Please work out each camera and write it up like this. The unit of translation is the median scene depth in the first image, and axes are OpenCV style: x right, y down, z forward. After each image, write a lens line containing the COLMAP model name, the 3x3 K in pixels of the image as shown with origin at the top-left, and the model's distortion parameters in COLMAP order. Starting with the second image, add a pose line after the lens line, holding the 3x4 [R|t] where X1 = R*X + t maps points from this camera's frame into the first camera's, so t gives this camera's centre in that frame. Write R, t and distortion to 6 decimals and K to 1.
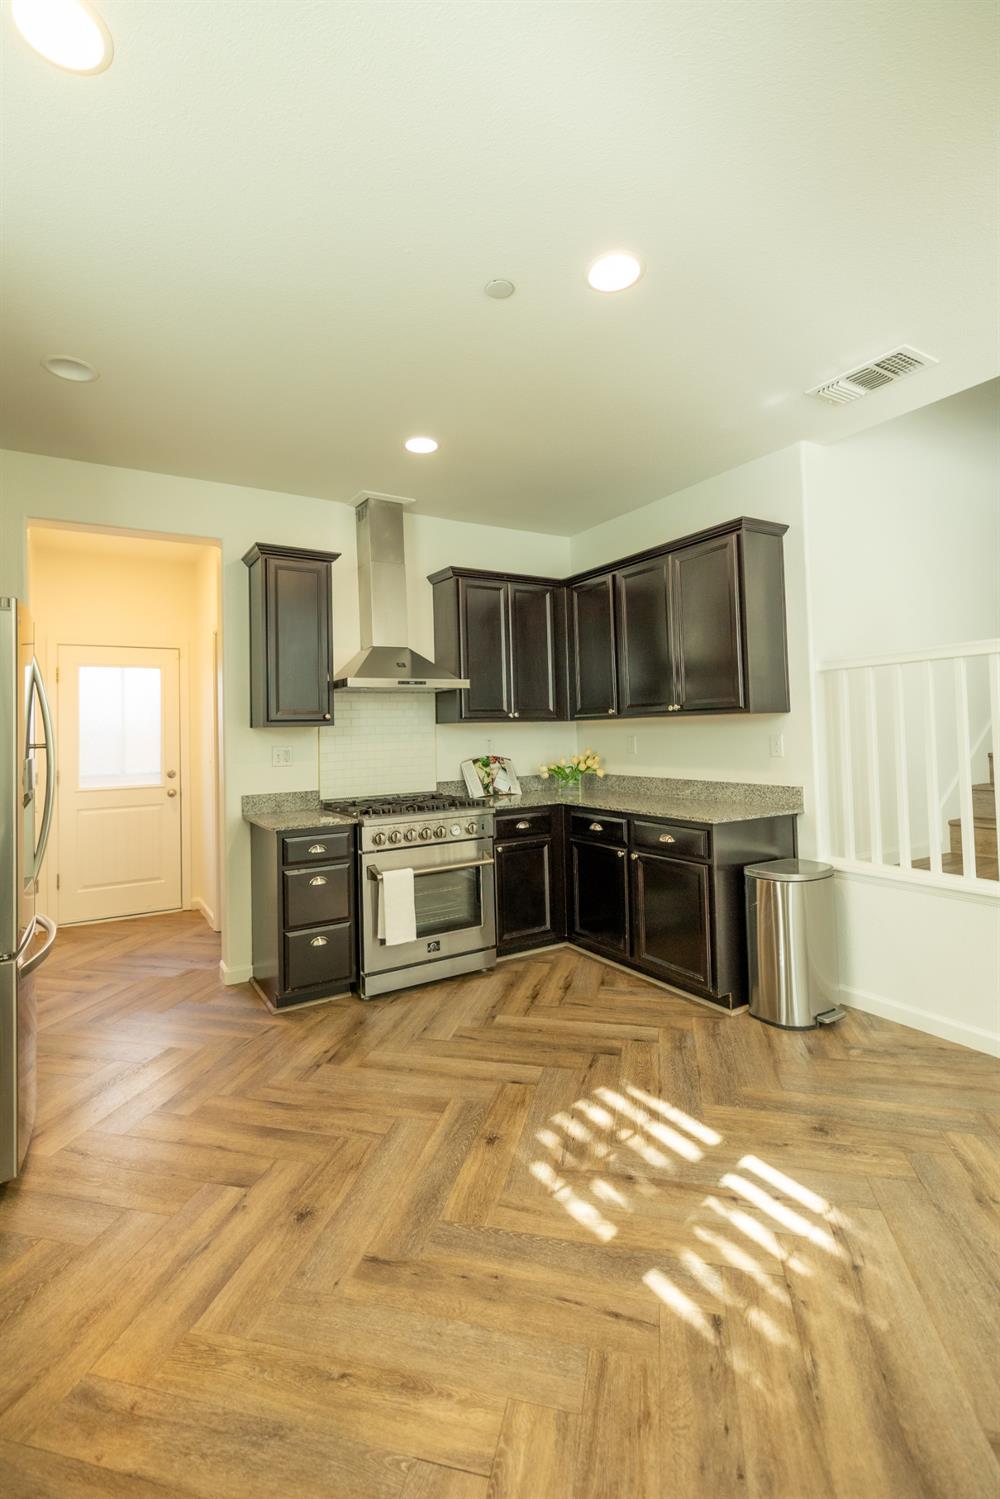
lens RADIAL K [[672.1, 0, 485.9], [0, 672.1, 710.4], [0, 0, 1]] dist [0.004507, -0.001055]
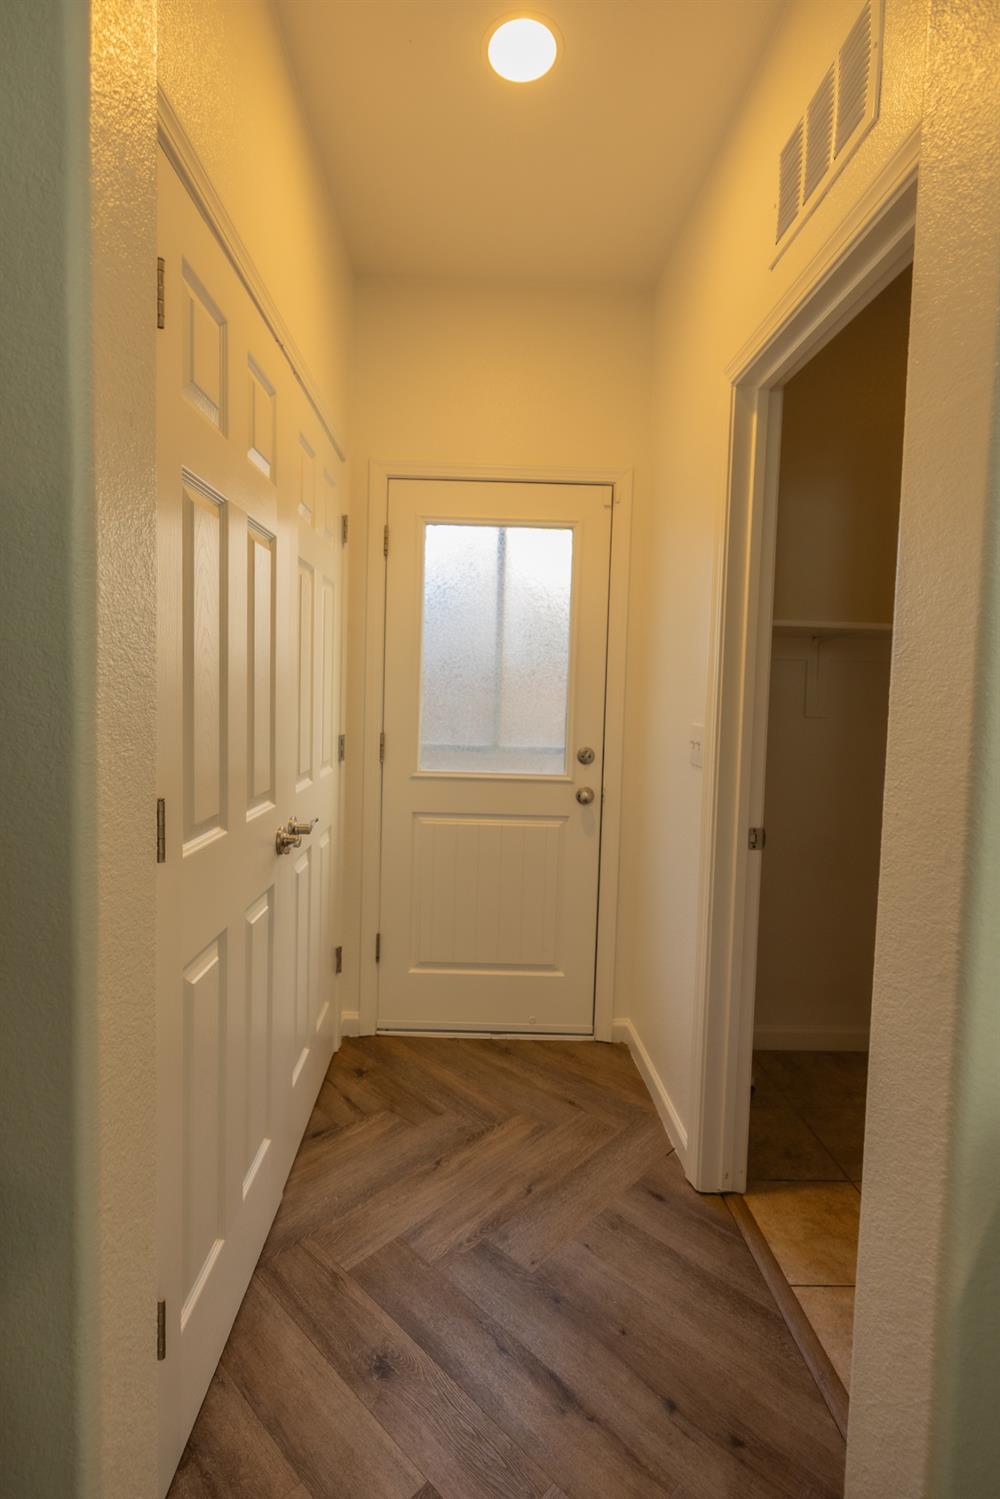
lens RADIAL K [[695.0, 0, 469.0], [0, 695.0, 723.8], [0, 0, 1]] dist [0.005877, -0.001906]
pose [[0.860119, 0.068630, -0.505456, -0.488088], [-0.029967, 0.995995, 0.084241, 0.055691], [0.509213, -0.057310, 0.858730, 0.902131]]
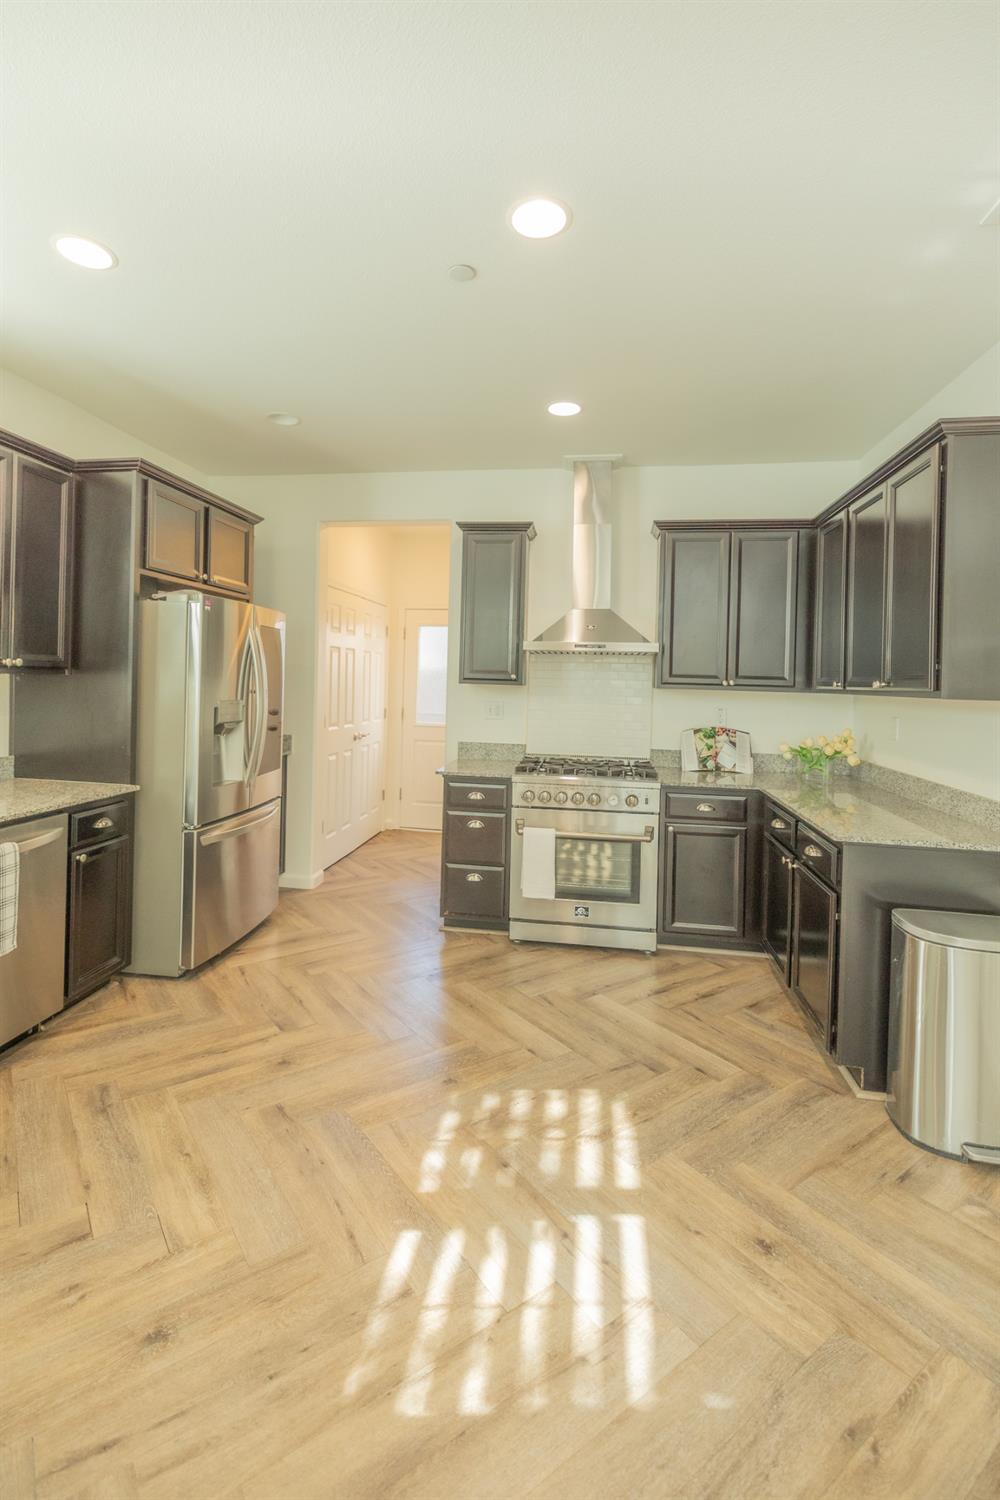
lens RADIAL K [[695.5, 0, 484.7], [0, 695.5, 682.0], [0, 0, 1]] dist [0.005877, -0.001906]
pose [[0.764413, 0.047551, -0.642971, 0.514902], [-0.024311, 0.998693, 0.044956, -0.036684], [0.644268, -0.018734, 0.764570, 0.134848]]
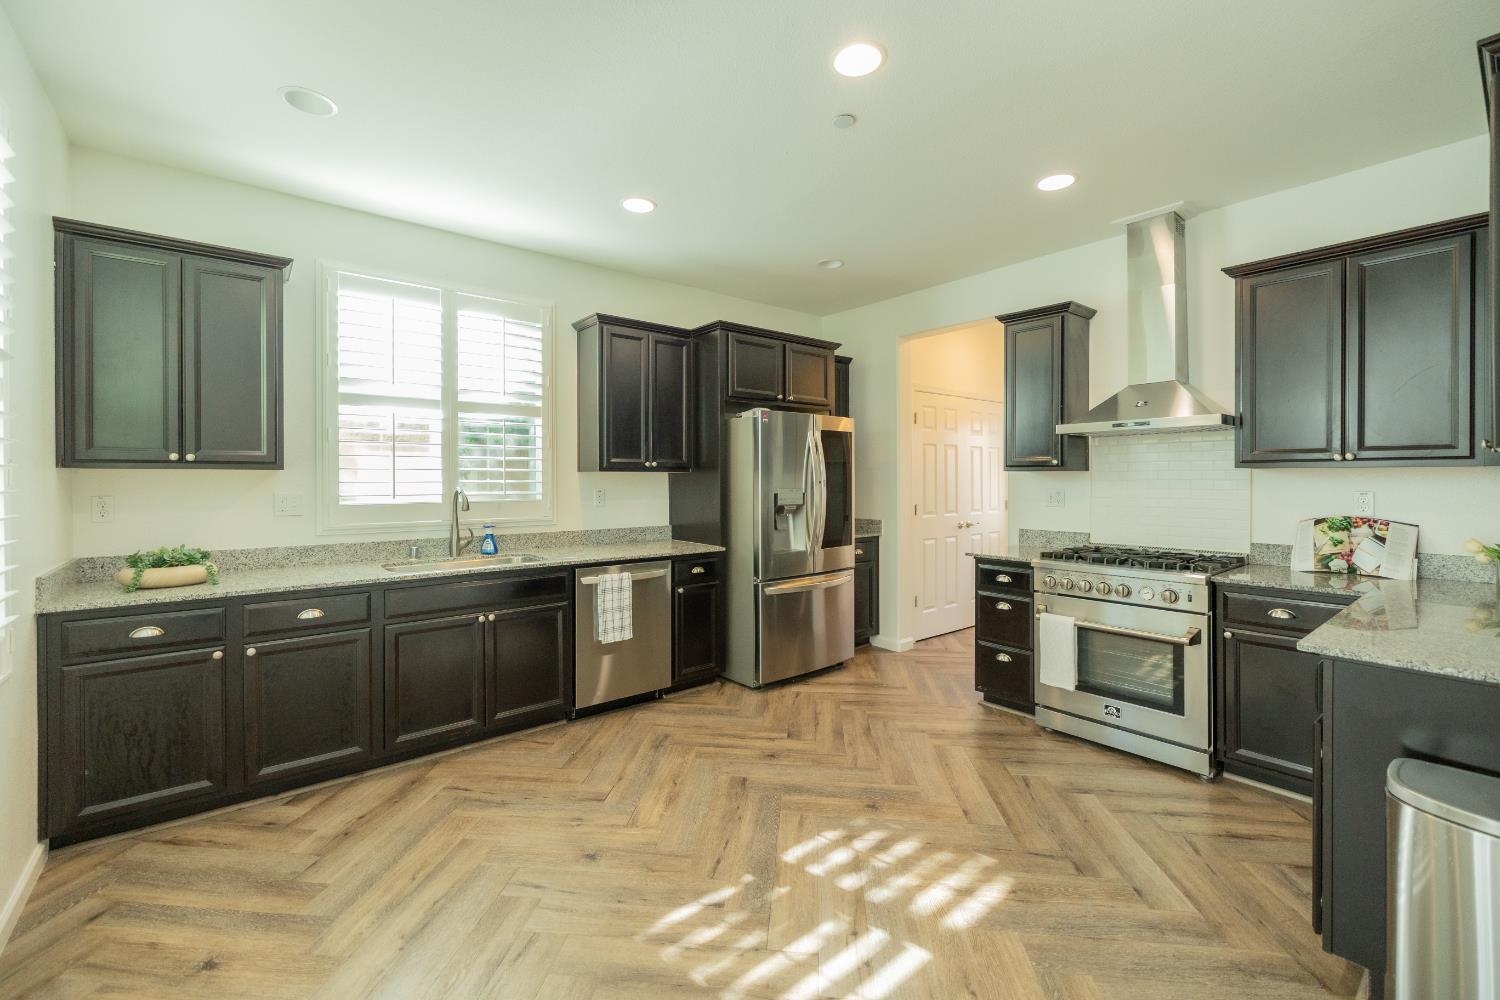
lens RADIAL K [[628.4, 0, 743.3], [0, 628.4, 483.4], [0, 0, 1]] dist [0.002455, -0.000347]
pose [[0.141076, 0.033088, -0.989446, 0.777624], [0.030579, 0.998819, 0.037761, -0.011512], [0.989526, -0.035583, 0.139897, 0.430732]]
